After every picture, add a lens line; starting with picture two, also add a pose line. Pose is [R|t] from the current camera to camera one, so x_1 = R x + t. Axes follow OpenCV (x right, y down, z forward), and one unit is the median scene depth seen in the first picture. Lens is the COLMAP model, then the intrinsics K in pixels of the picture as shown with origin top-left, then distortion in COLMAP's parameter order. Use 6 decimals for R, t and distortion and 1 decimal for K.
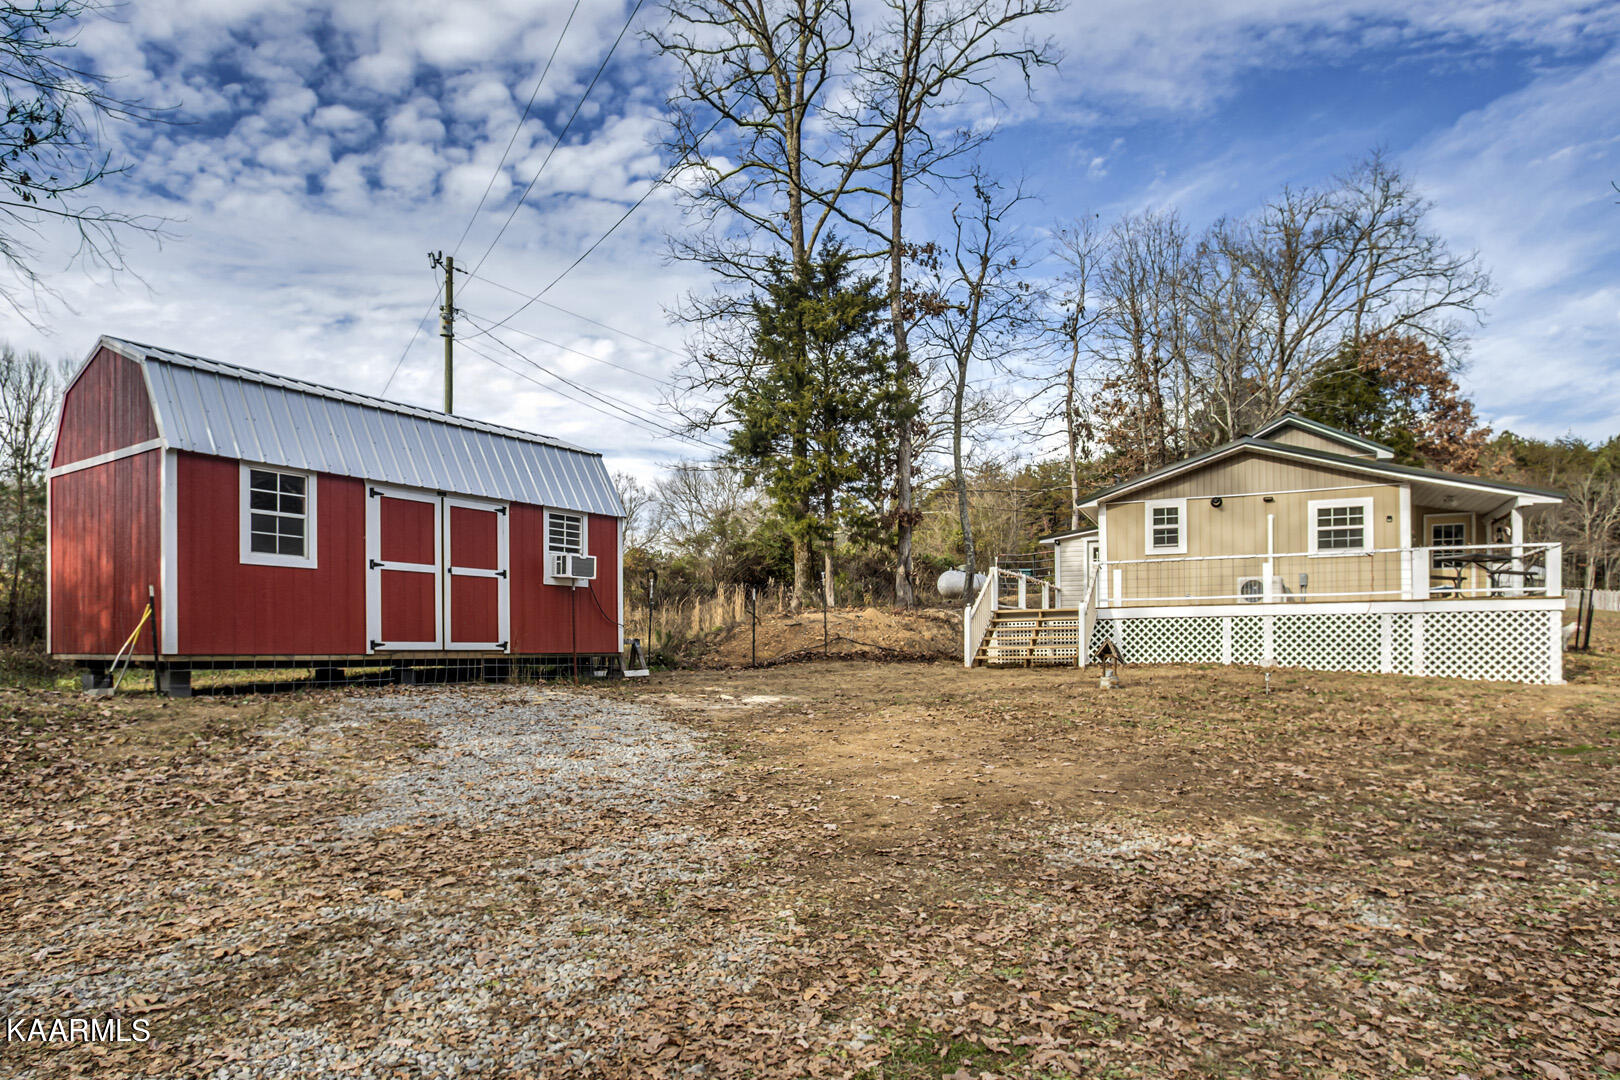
lens RADIAL K [[740.2, 0, 815.0], [0, 740.2, 548.3], [0, 0, 1]] dist [-0.016614, 0.001161]
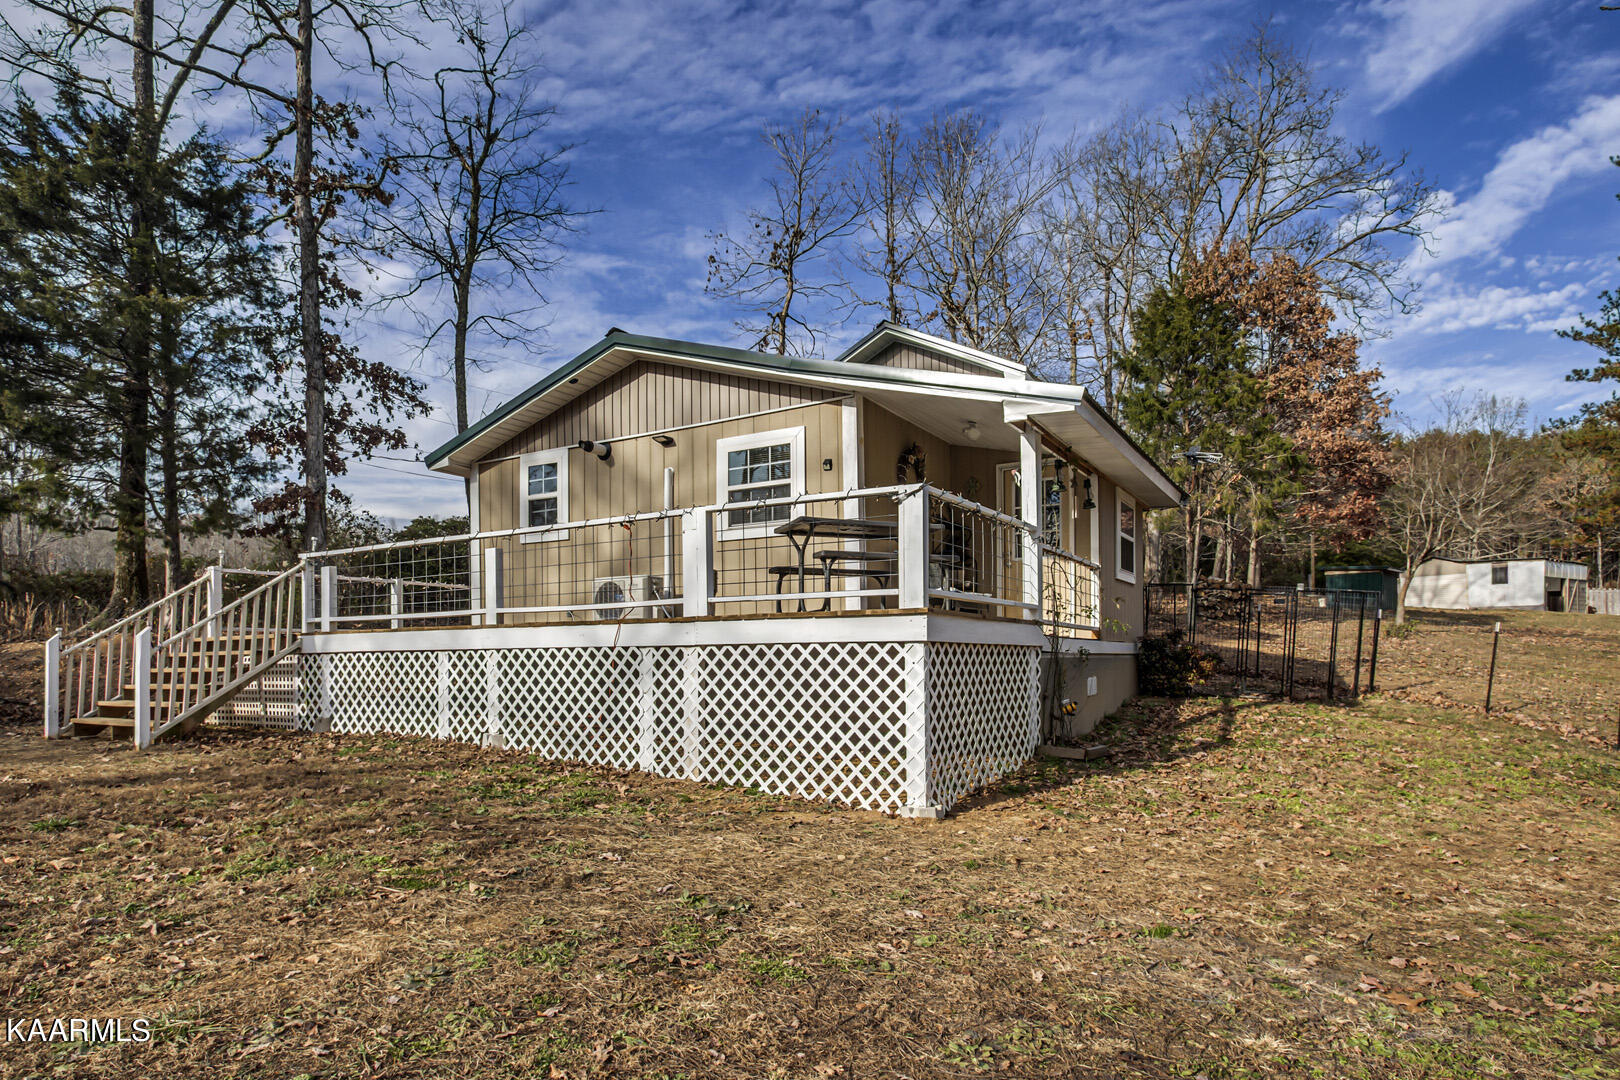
lens RADIAL K [[766.5, 0, 810.0], [0, 766.5, 540.0], [0, 0, 1]] dist [-0.048266, 0.017415]
pose [[0.995822, -0.012271, -0.090489, 0.805315], [0.008996, 0.999292, -0.036519, 0.033285], [0.090873, 0.035552, 0.995228, 0.439163]]
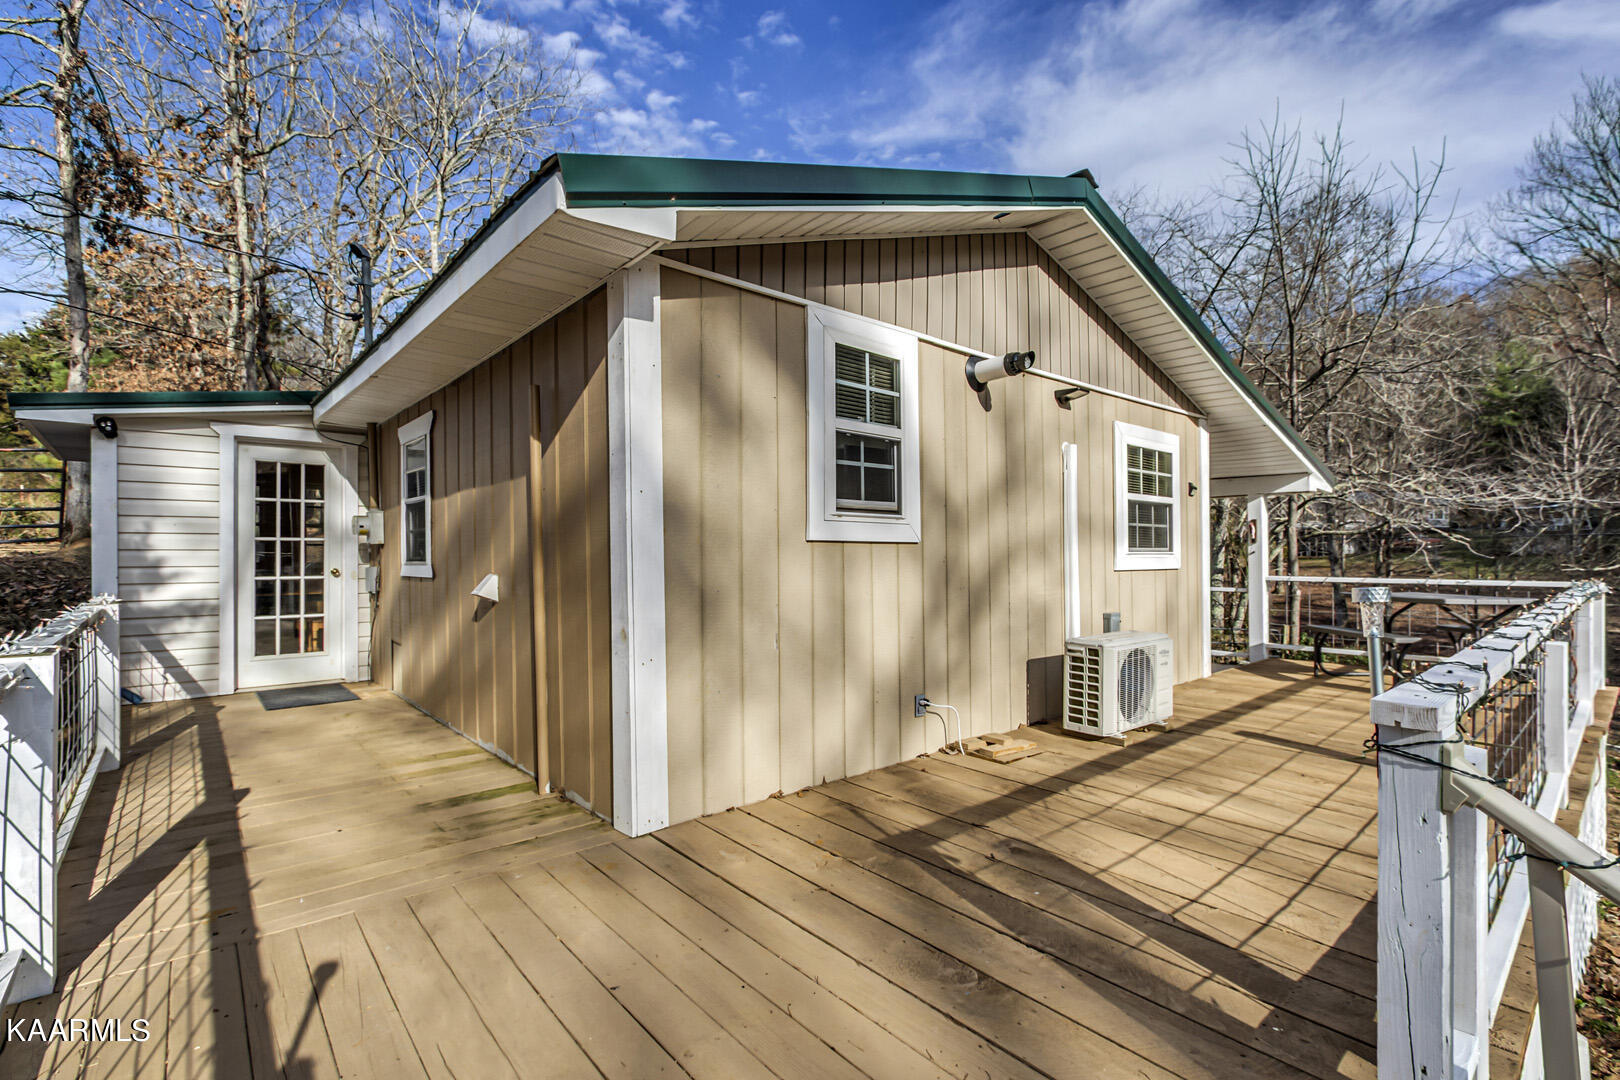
lens RADIAL K [[740.2, 0, 815.0], [0, 740.2, 548.3], [0, 0, 1]] dist [-0.016614, 0.001161]
pose [[0.349163, 0.004552, 0.937051, 0.255490], [-0.095463, 0.994958, 0.030738, 0.005068], [-0.932187, -0.100186, 0.347837, 1.000352]]
